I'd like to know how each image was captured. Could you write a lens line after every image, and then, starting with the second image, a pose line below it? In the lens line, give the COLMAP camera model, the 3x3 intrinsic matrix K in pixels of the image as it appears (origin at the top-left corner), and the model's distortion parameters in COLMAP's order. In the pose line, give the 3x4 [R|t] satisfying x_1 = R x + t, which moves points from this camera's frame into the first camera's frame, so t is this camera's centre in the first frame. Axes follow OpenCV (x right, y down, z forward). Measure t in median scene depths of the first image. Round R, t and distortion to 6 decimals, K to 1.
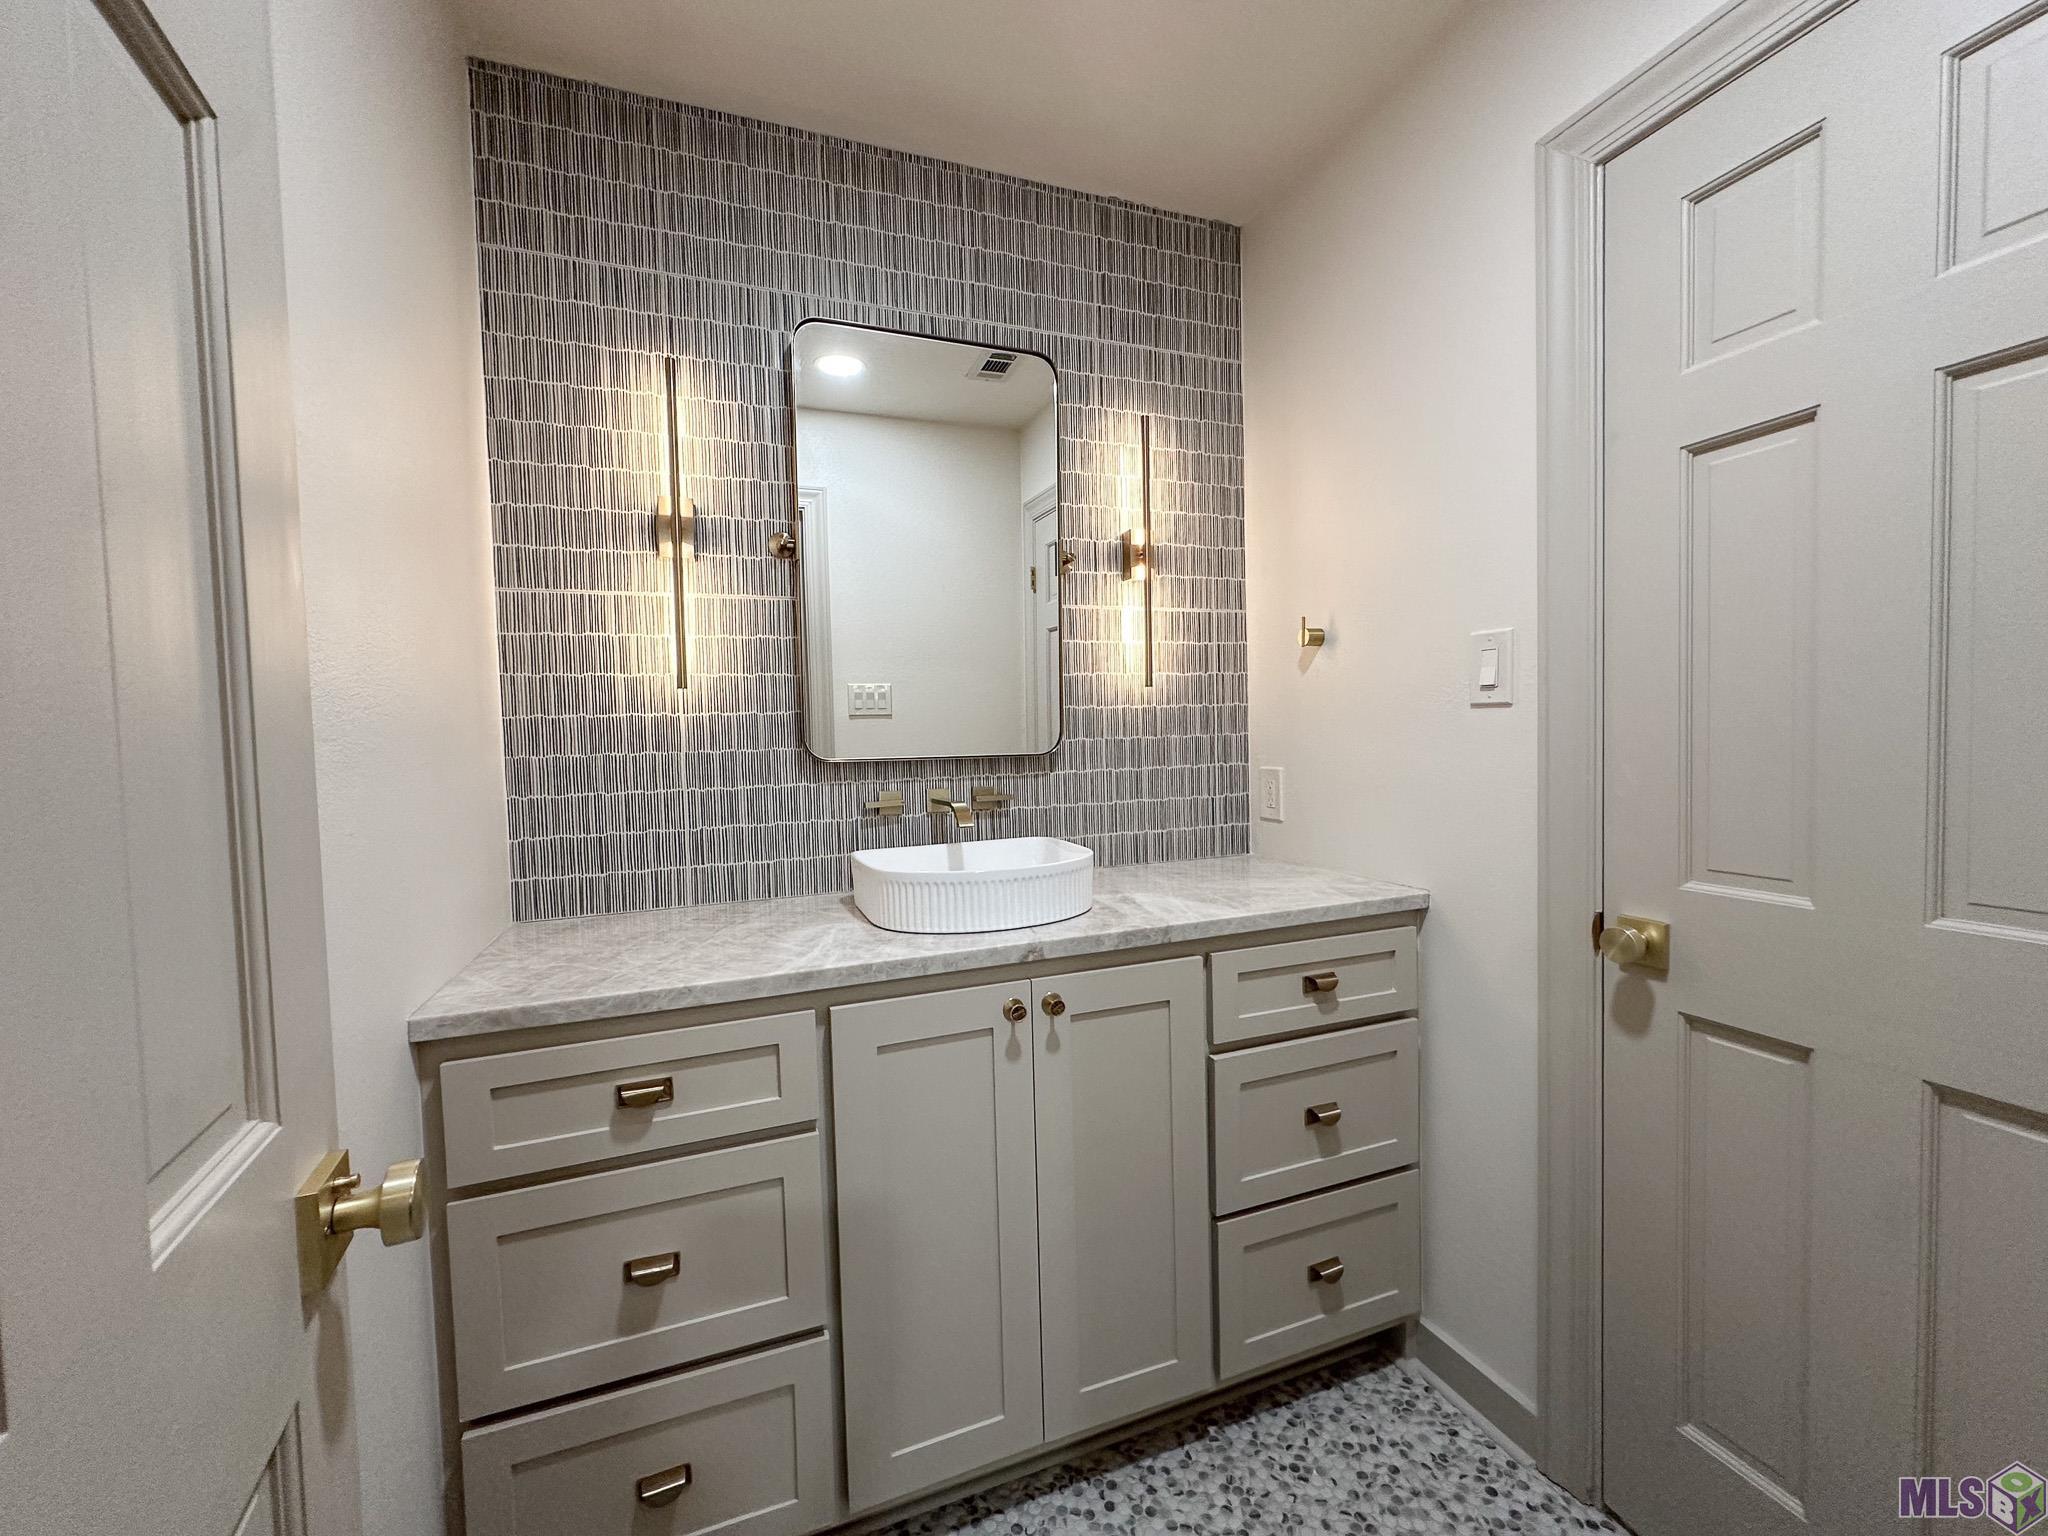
lens RADIAL K [[826.9, 0, 1021.7], [0, 826.9, 766.5], [0, 0, 1]] dist [-0.001640, 0.001109]
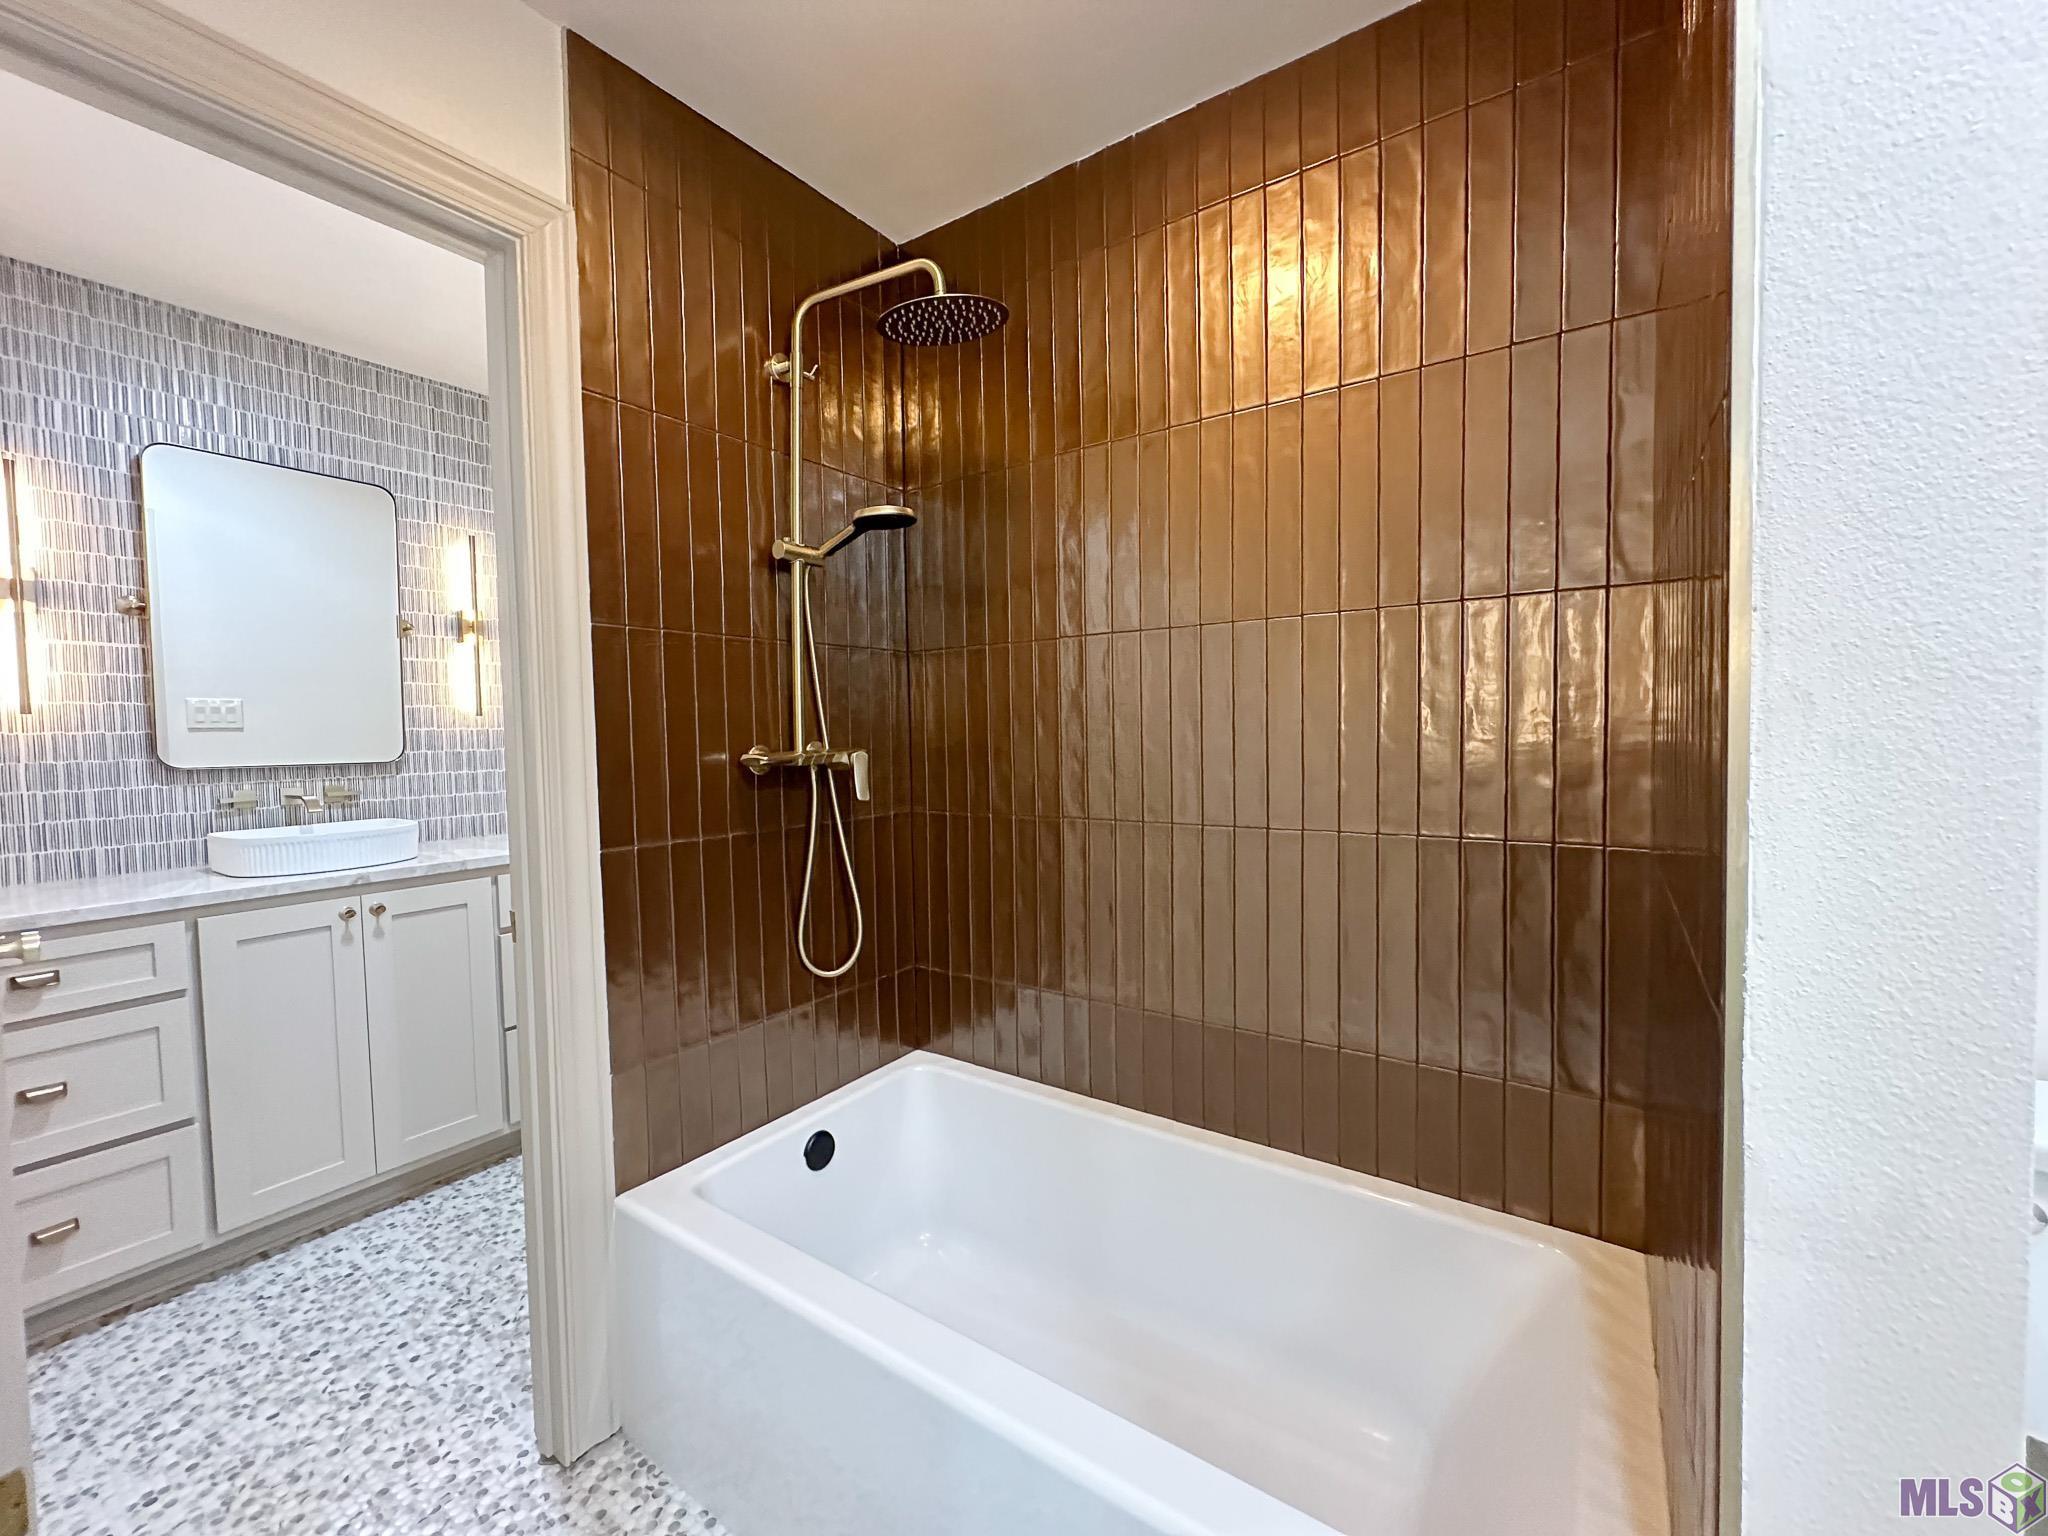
lens RADIAL K [[826.9, 0, 1024.1], [0, 826.9, 765.2], [0, 0, 1]] dist [-0.001640, 0.001109]
pose [[0.823365, -0.012858, 0.567367, 0.134393], [0.018992, 0.999808, -0.004903, 0.020654], [-0.567195, 0.014813, 0.823450, -0.902562]]
